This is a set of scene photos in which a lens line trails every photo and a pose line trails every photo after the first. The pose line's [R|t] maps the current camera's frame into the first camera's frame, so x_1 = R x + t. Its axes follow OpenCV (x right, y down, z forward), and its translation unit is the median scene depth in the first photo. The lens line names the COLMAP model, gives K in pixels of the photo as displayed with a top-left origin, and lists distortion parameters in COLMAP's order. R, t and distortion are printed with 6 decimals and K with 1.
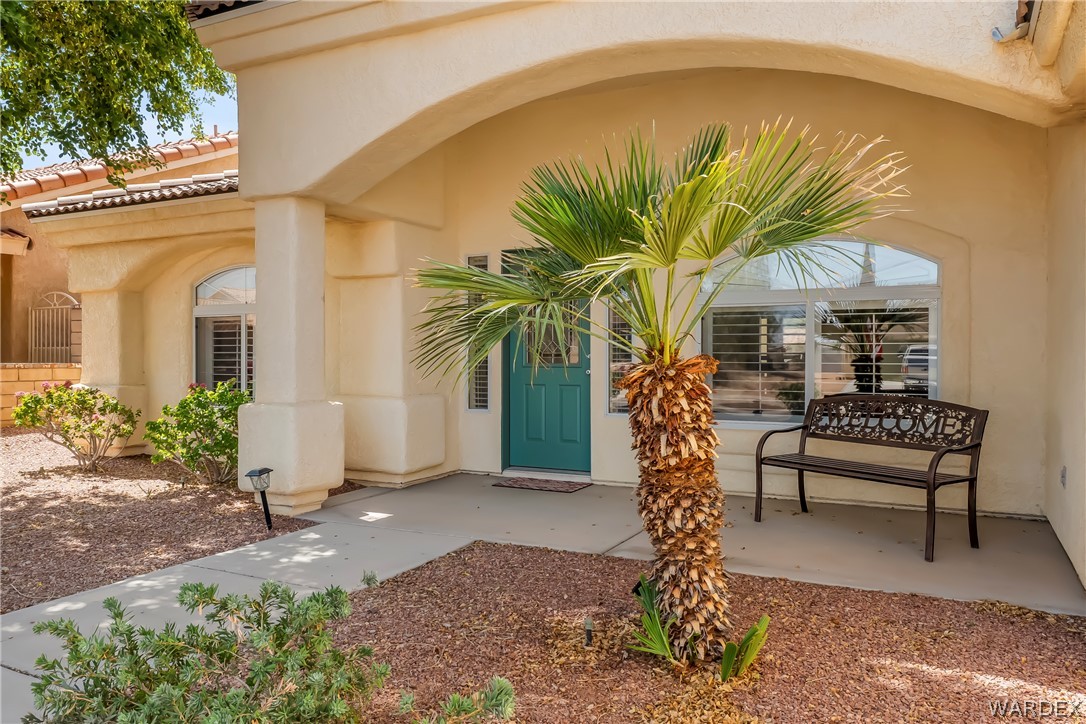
lens RADIAL K [[798.2, 0, 542.6], [0, 798.2, 362.8], [0, 0, 1]] dist [-0.000370, -0.004362]
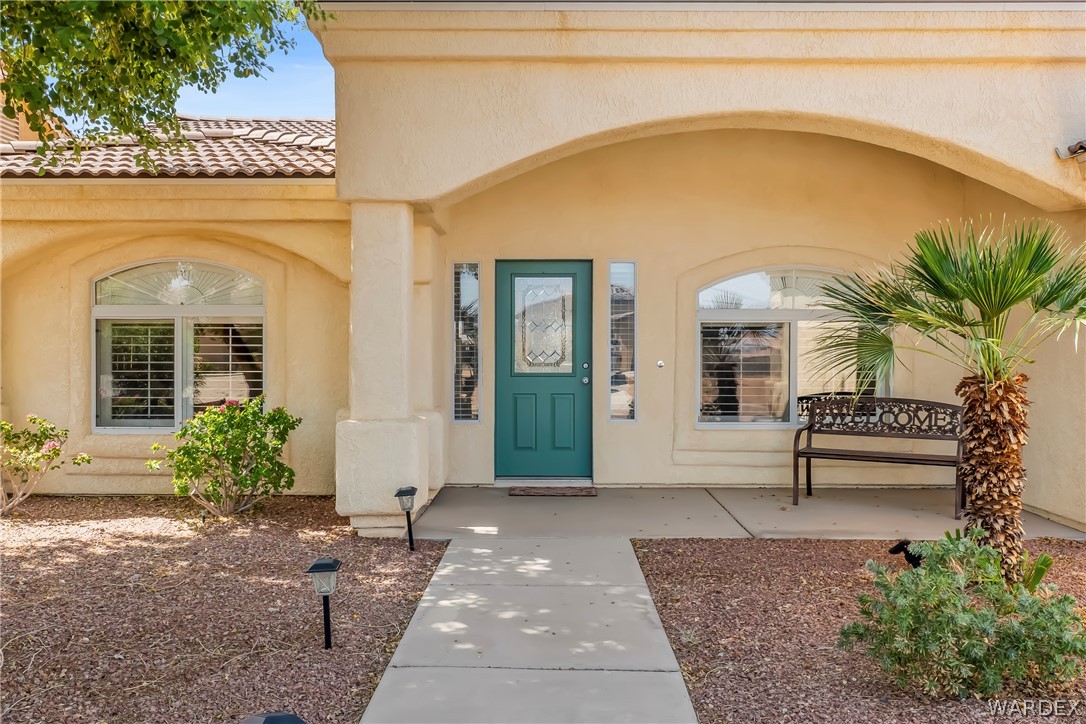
lens RADIAL K [[921.8, 0, 543.0], [0, 921.8, 357.5], [0, 0, 1]] dist [-0.004752, 0.004289]
pose [[0.892266, -0.002346, 0.451503, -0.707732], [0.004567, 0.999982, -0.003831, -0.019561], [-0.451486, 0.005481, 0.892261, -0.062465]]
